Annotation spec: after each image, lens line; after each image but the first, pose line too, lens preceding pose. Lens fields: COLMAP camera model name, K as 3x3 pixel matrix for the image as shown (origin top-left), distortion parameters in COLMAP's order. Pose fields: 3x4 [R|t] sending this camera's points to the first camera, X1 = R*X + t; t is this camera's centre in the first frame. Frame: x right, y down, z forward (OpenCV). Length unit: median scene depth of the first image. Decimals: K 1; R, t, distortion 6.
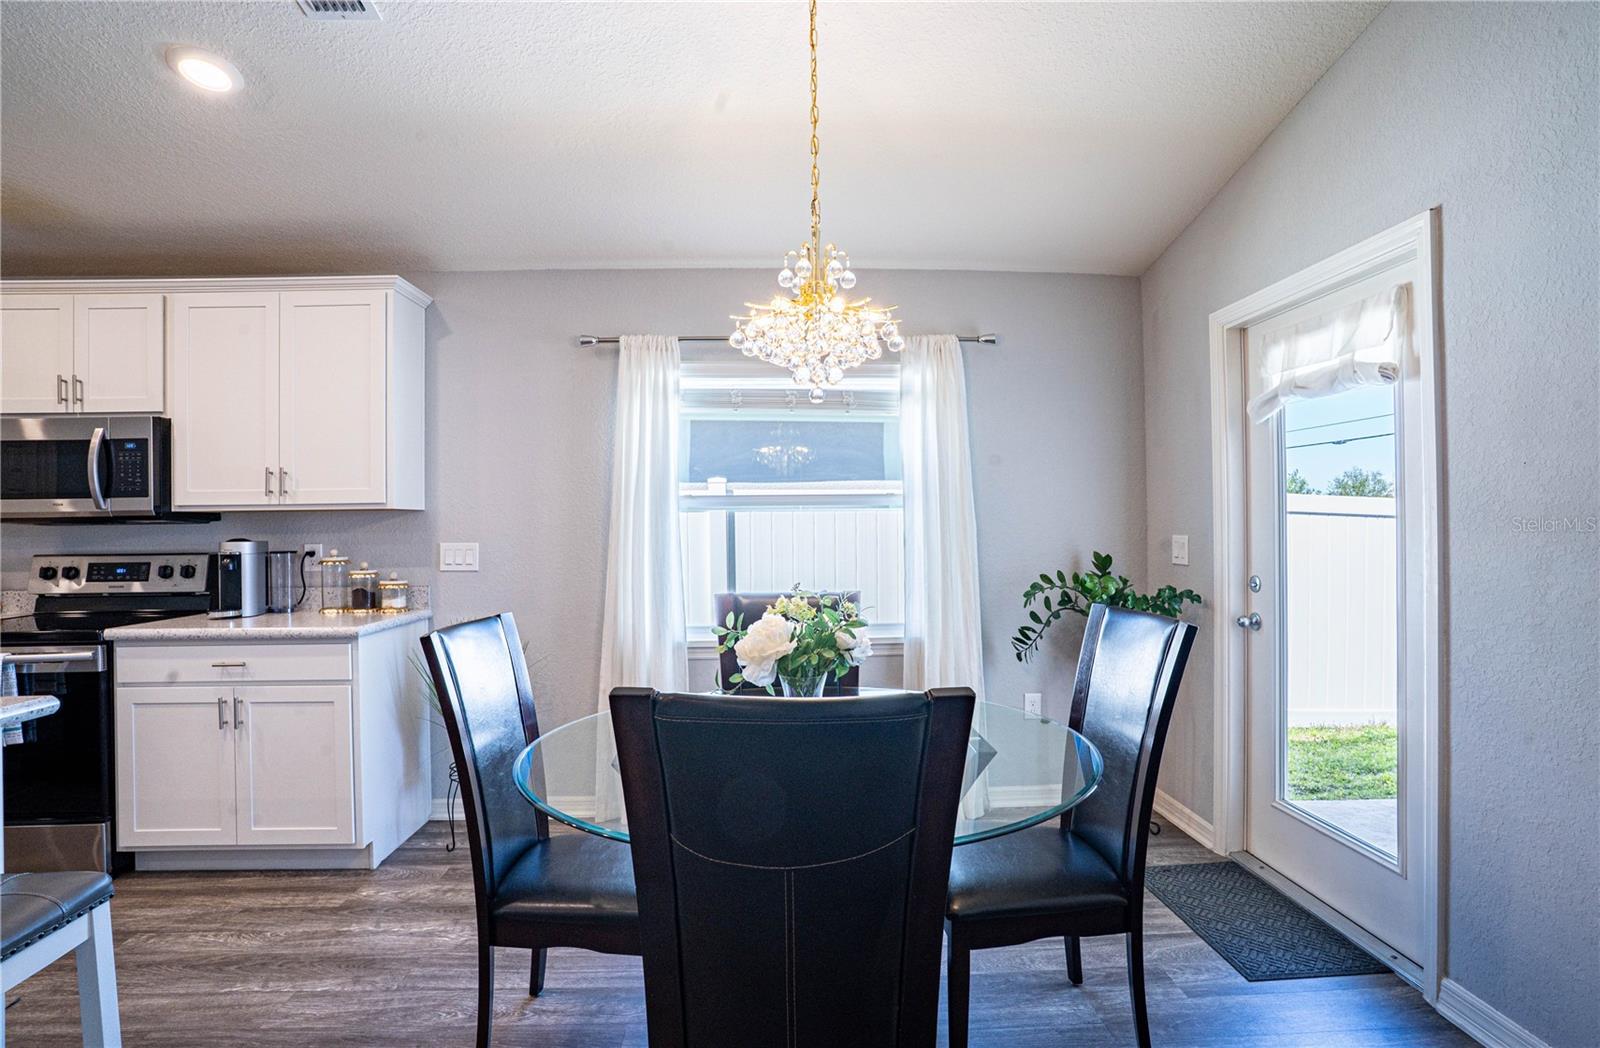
lens RADIAL K [[756.2, 0, 771.0], [0, 756.2, 523.7], [0, 0, 1]] dist [-0.024336, 0.000297]
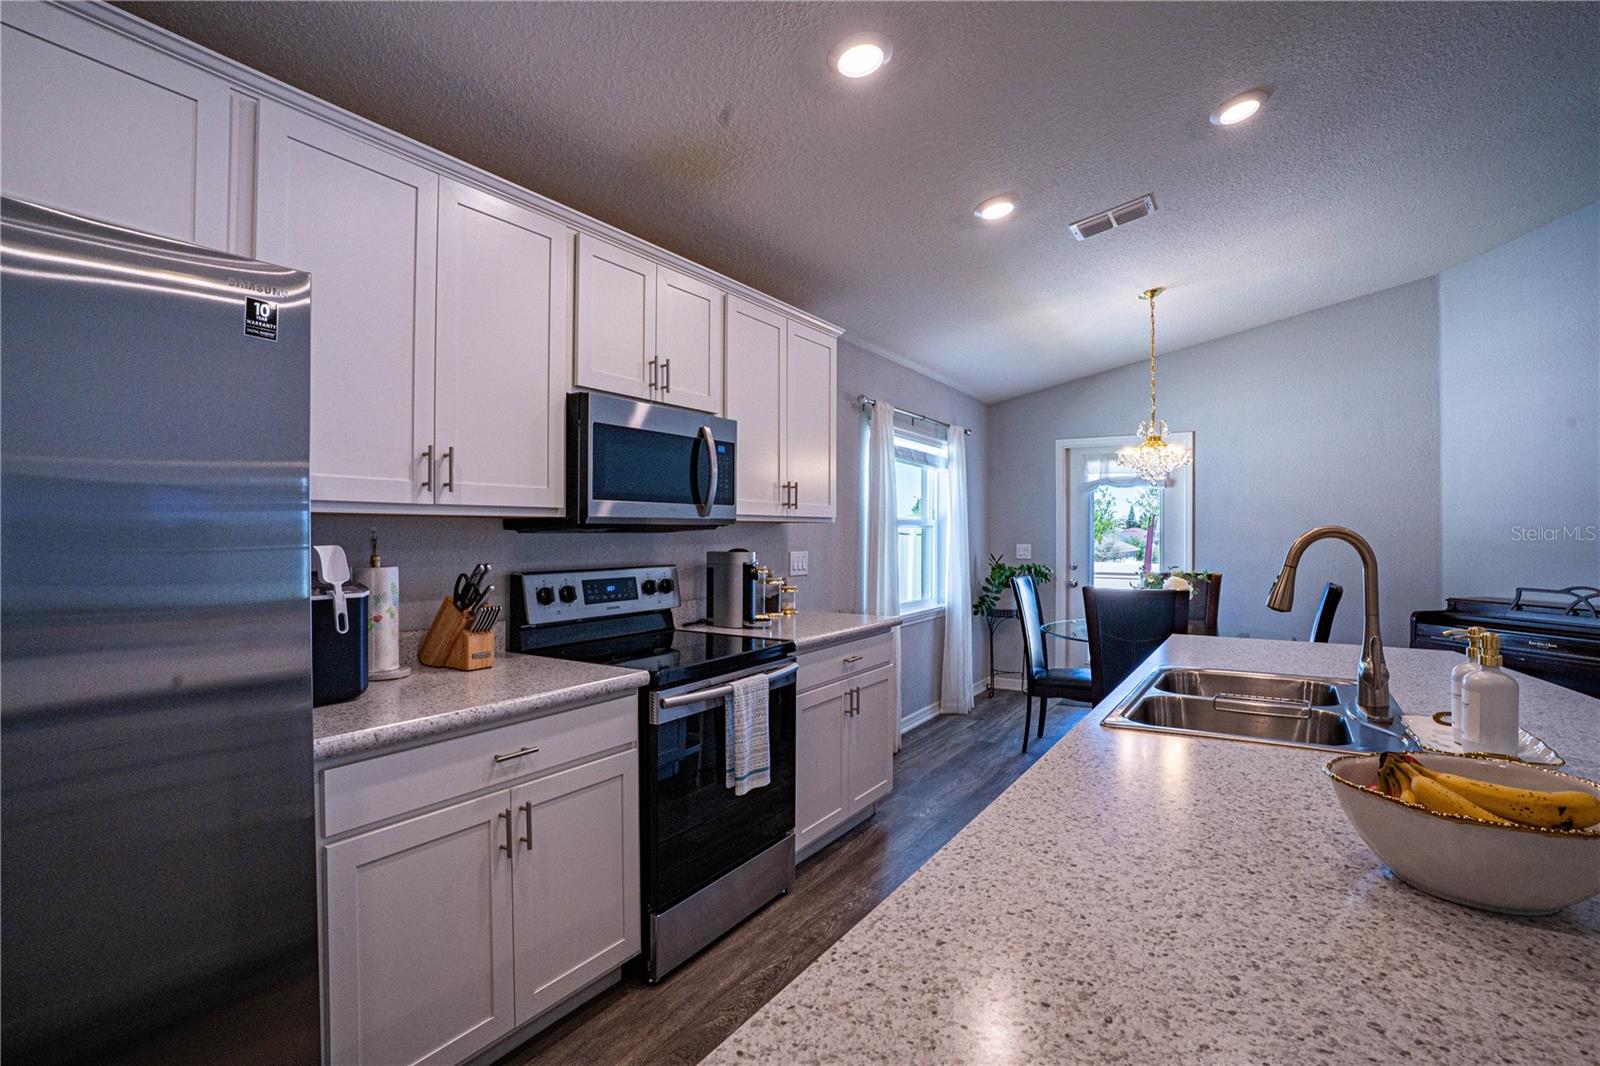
lens RADIAL K [[789.6, 0, 800.0], [0, 789.6, 533.0], [0, 0, 1]] dist [-0.034265, 0.001981]
pose [[0.552039, 0.011577, 0.833738, -1.568772], [-0.007961, 0.999931, -0.008613, 0.007788], [-0.833780, -0.001883, 0.552093, 0.356136]]
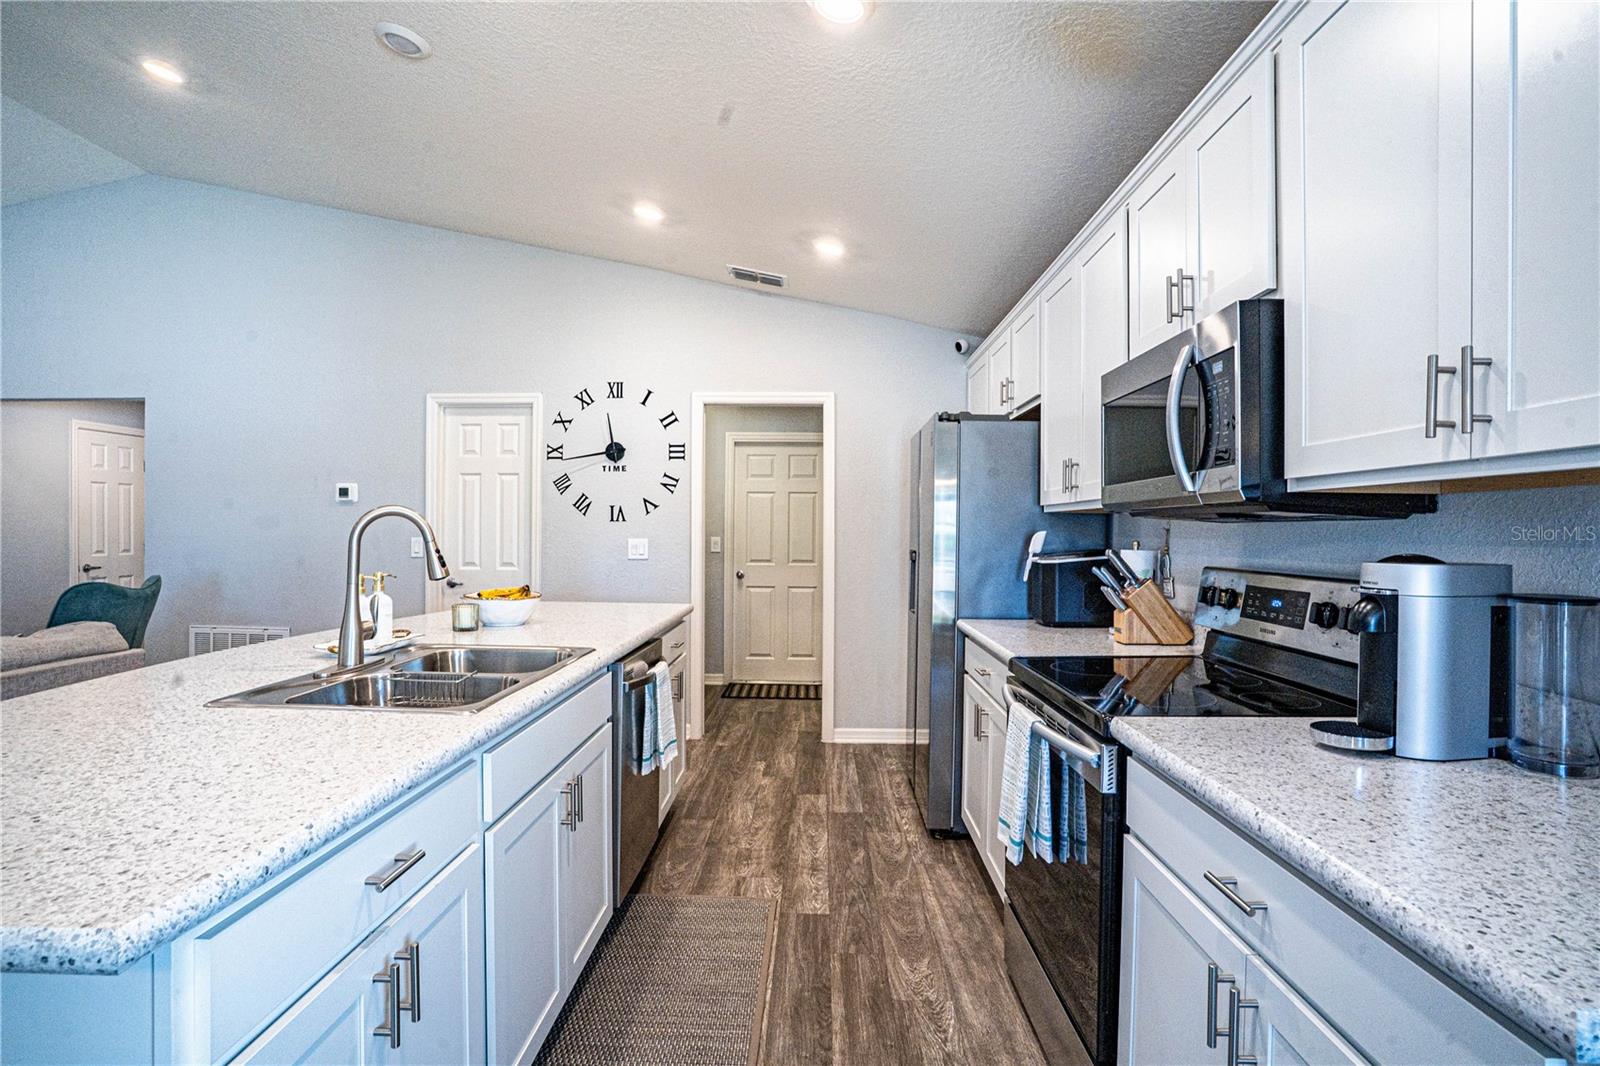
lens RADIAL K [[789.6, 0, 800.0], [0, 789.6, 533.0], [0, 0, 1]] dist [-0.034265, 0.001981]
pose [[-0.058345, 0.016824, -0.998155, -0.291846], [-0.003682, 0.999848, 0.017068, 0.002347], [0.998290, 0.004671, -0.058275, 0.714307]]
